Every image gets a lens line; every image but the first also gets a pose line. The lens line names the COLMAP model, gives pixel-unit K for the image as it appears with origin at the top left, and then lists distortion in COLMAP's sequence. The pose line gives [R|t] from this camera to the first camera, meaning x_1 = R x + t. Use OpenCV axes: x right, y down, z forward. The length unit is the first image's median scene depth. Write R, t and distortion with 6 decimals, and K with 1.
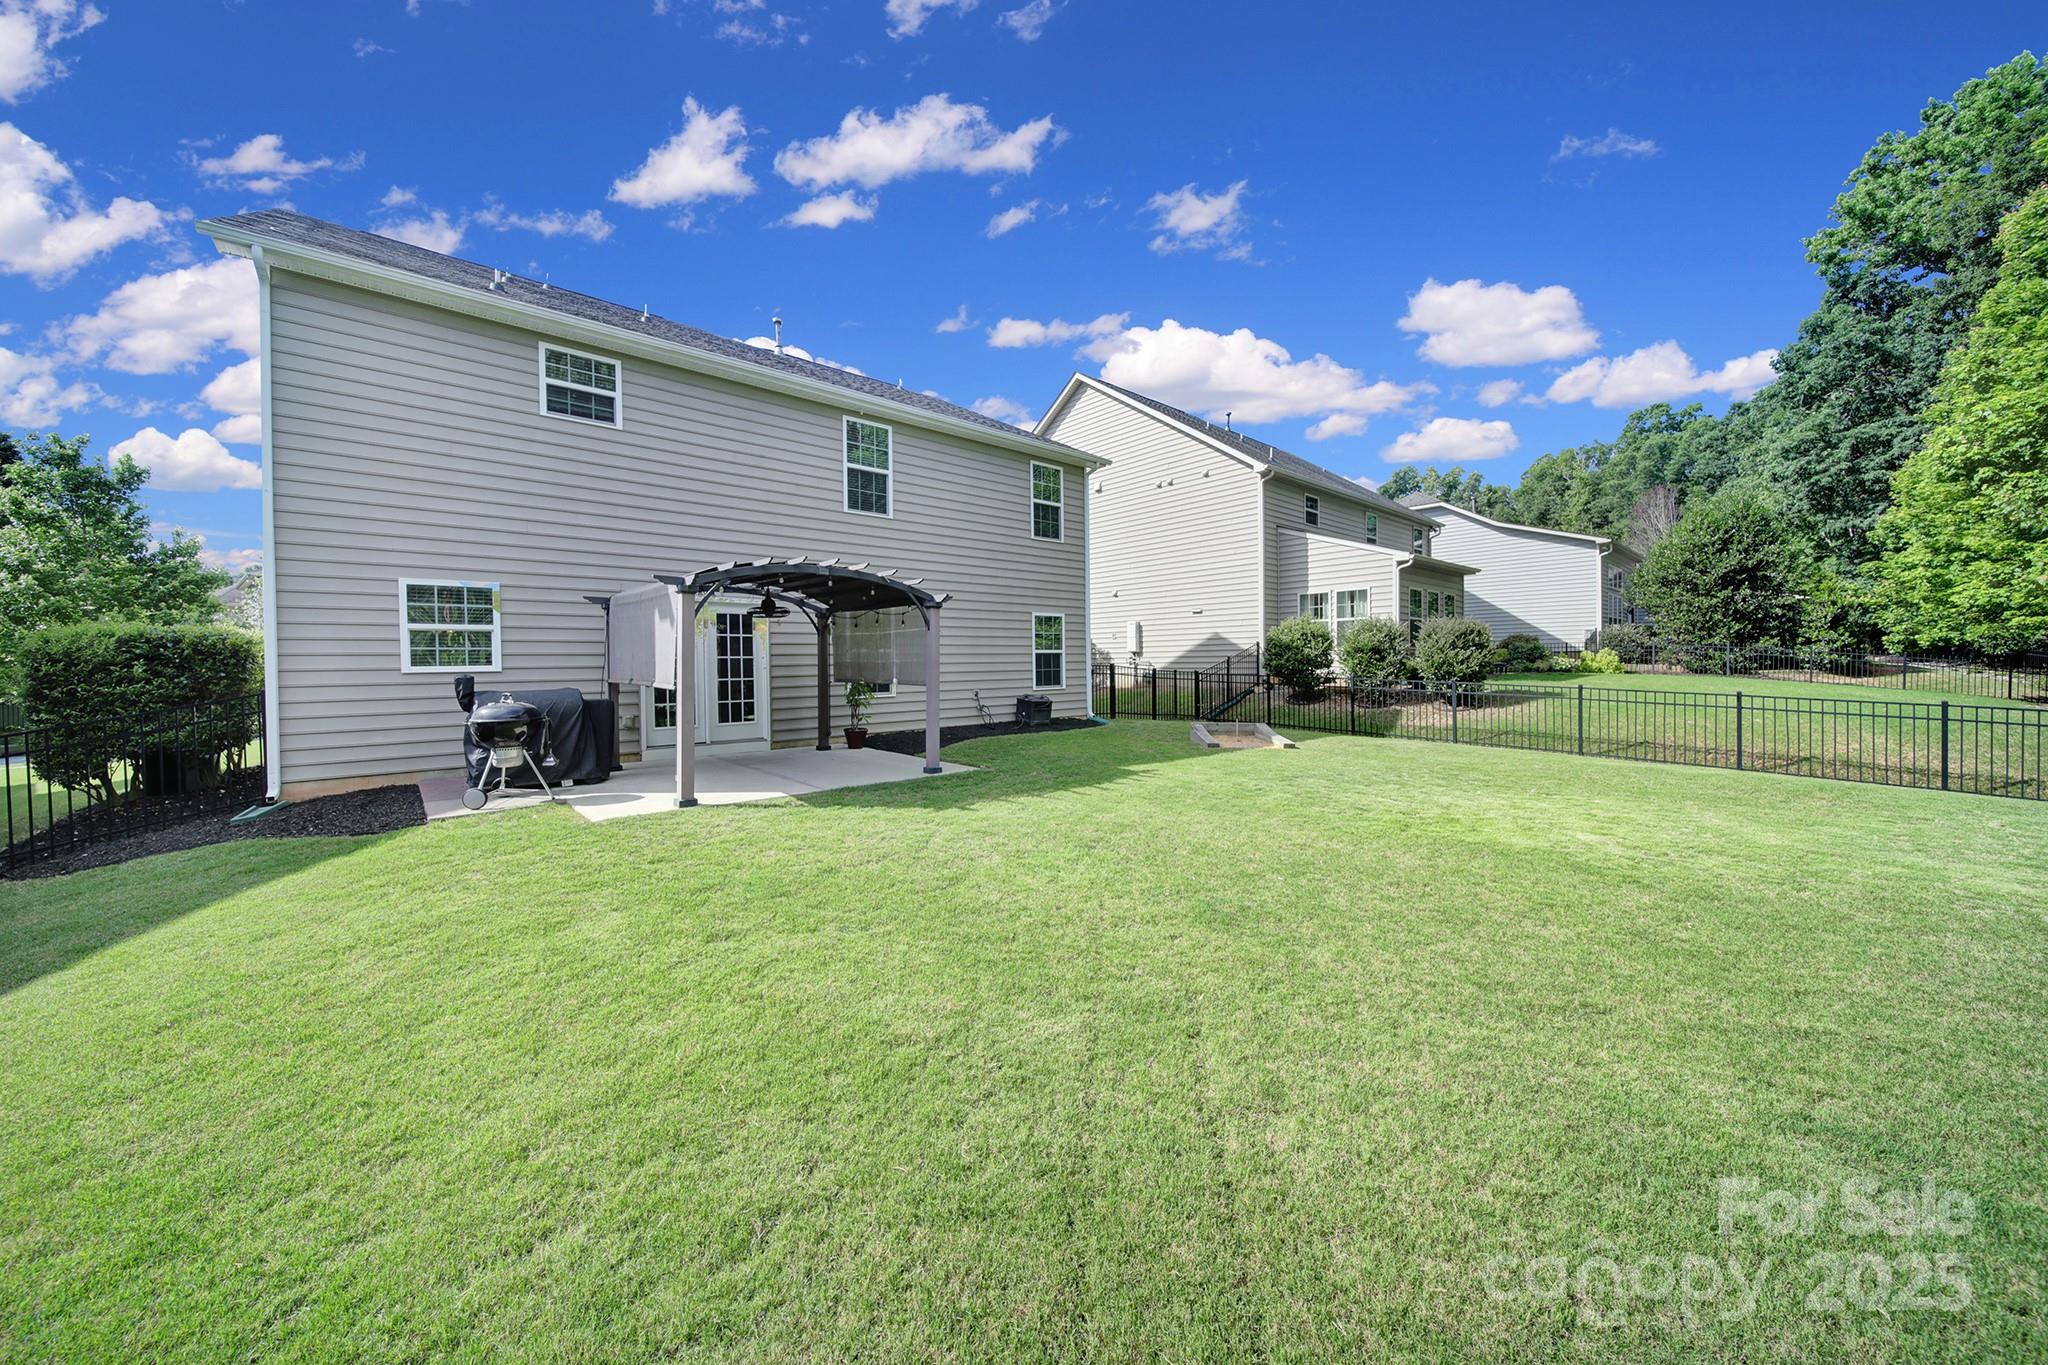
lens RADIAL K [[721.8, 0, 1032.4], [0, 721.8, 669.7], [0, 0, 1]] dist [0.000277, -0.000118]
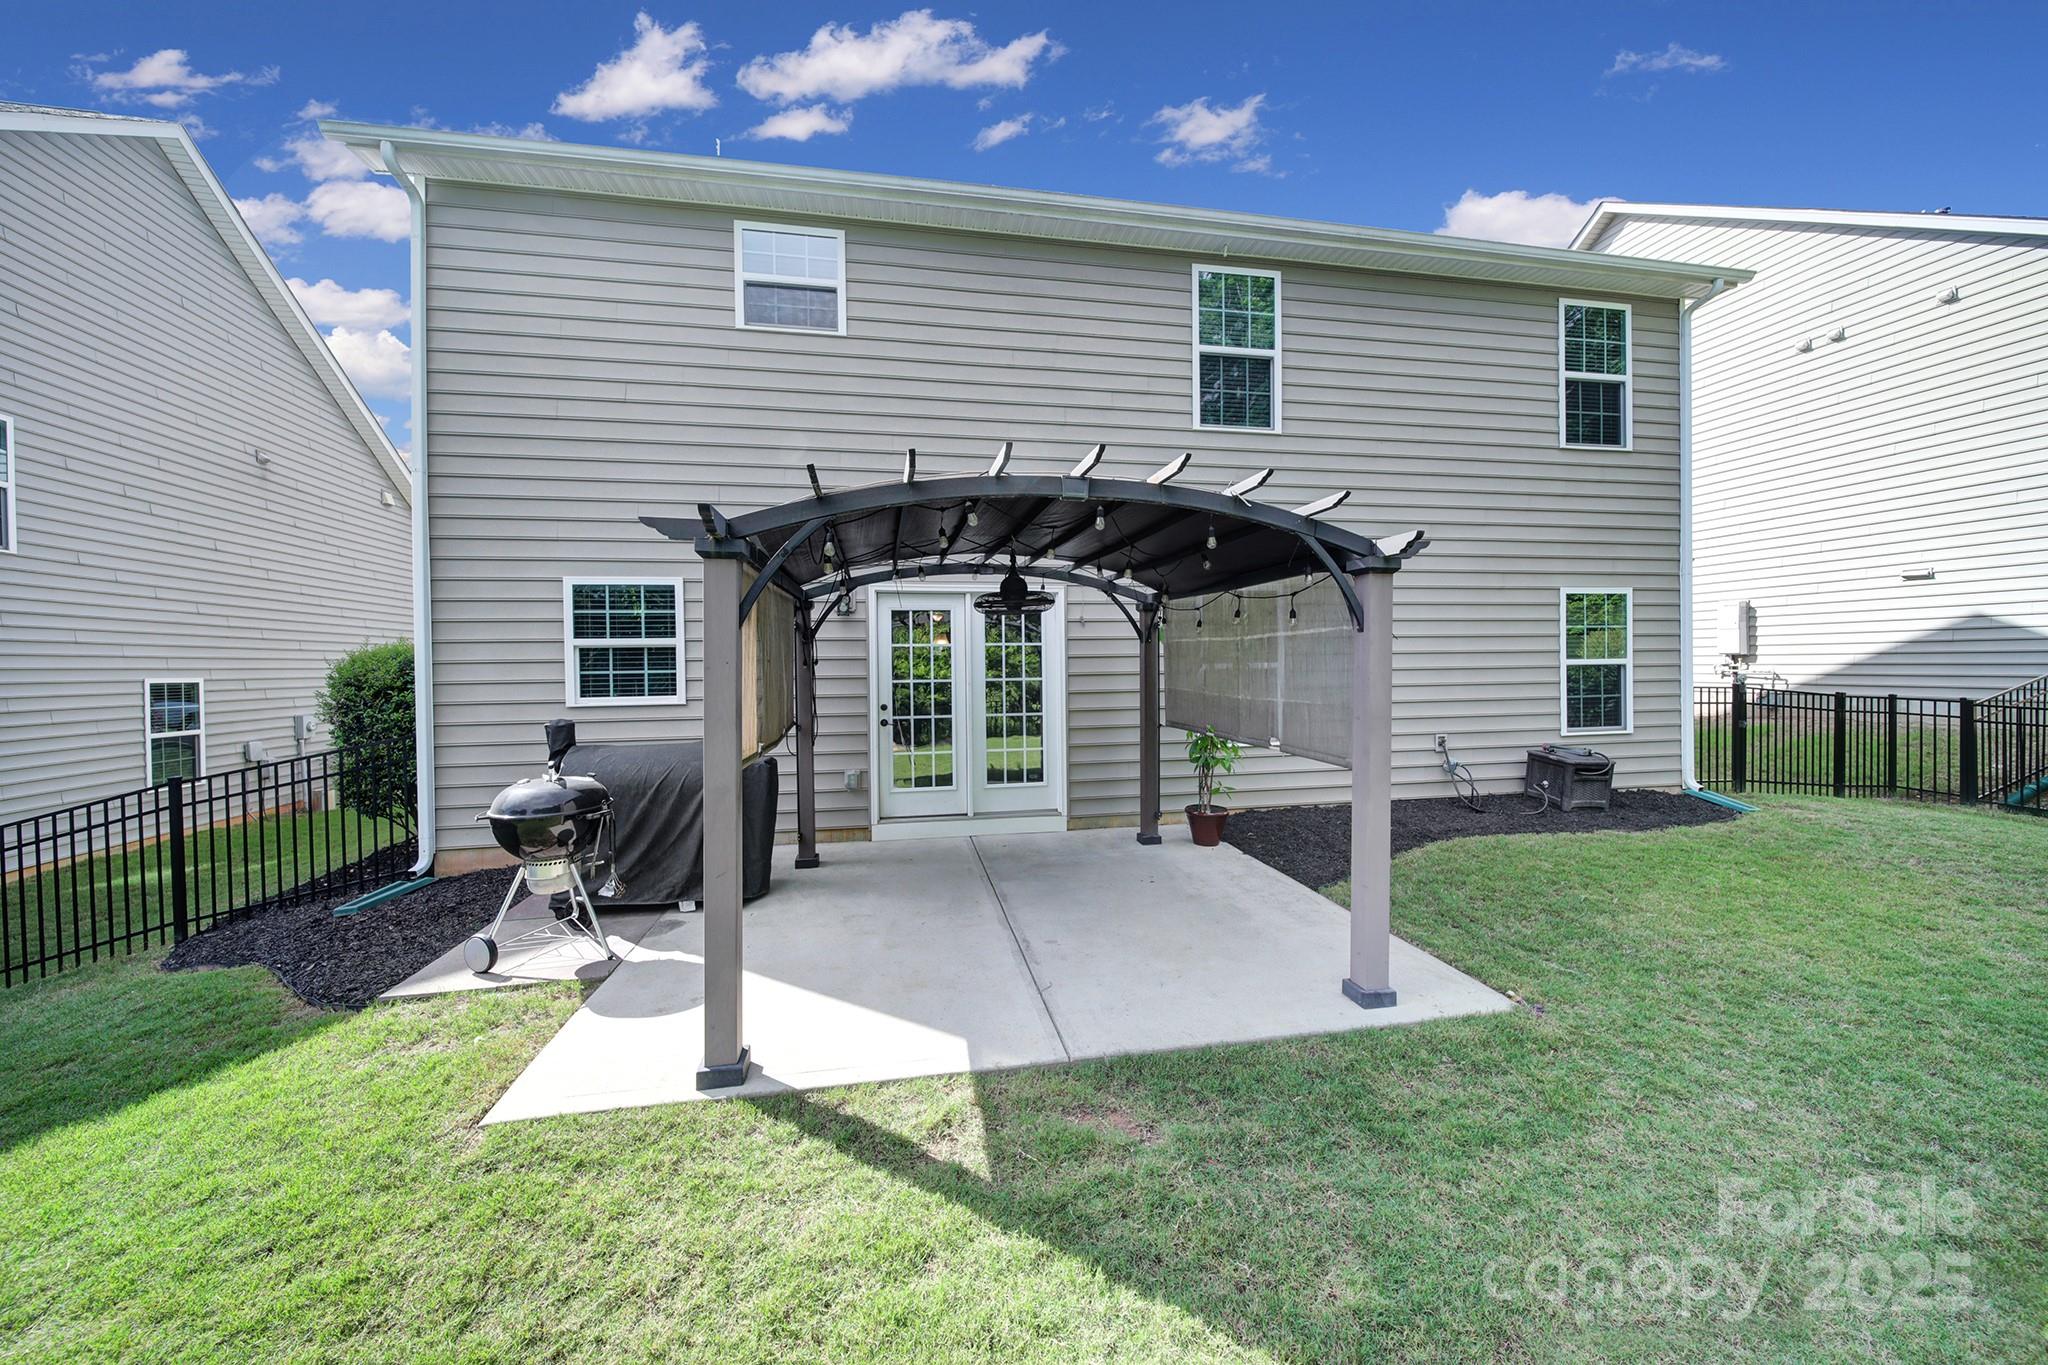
lens RADIAL K [[742.0, 0, 1004.6], [0, 742.0, 676.2], [0, 0, 1]] dist [0.000093, -0.000156]
pose [[0.845770, 0.009278, -0.533467, -0.071205], [-0.003558, 0.999925, 0.011751, -0.026381], [0.533536, -0.008041, 0.845739, 0.429360]]
